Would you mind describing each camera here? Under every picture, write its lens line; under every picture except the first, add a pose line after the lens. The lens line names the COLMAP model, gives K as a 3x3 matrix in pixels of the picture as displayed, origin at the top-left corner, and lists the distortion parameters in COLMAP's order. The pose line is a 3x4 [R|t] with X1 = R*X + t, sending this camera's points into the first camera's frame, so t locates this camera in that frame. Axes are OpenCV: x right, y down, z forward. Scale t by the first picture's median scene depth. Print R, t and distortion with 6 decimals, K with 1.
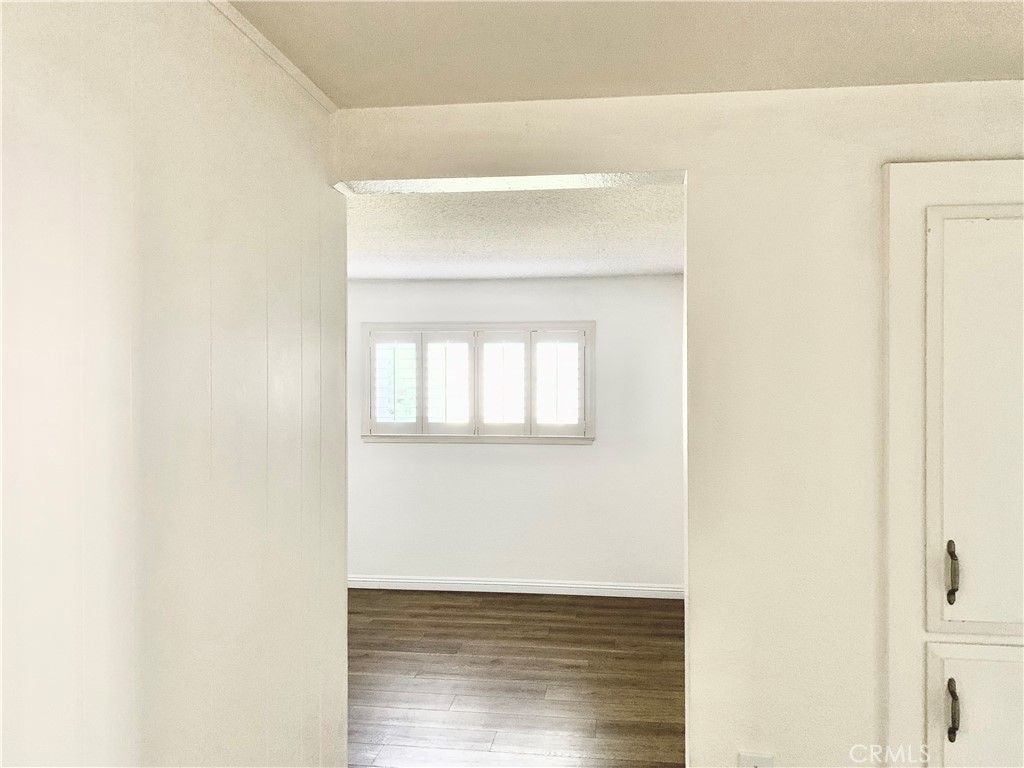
lens RADIAL K [[780.8, 0, 513.2], [0, 780.8, 383.6], [0, 0, 1]] dist [-0.000338, -0.001133]
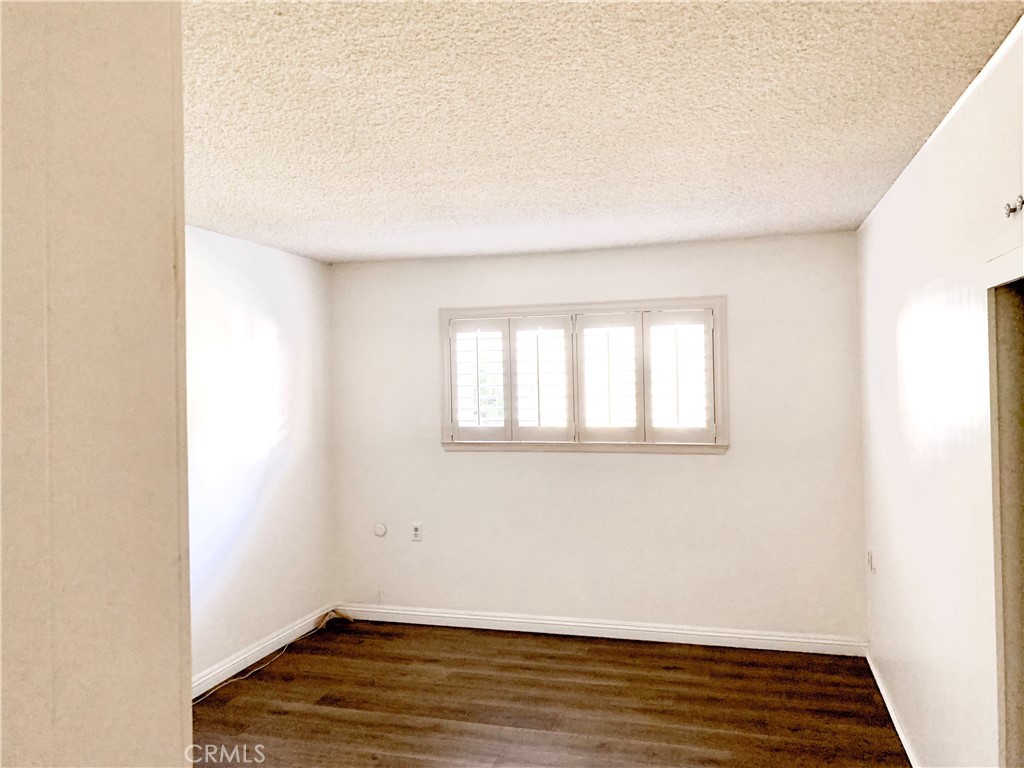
lens RADIAL K [[782.1, 0, 510.3], [0, 782.1, 364.5], [0, 0, 1]] dist [0.066224, -0.002075]
pose [[0.988350, -0.017549, -0.151184, 0.008860], [0.012178, 0.999264, -0.036377, 0.014671], [0.151711, 0.034112, 0.987836, 0.188115]]
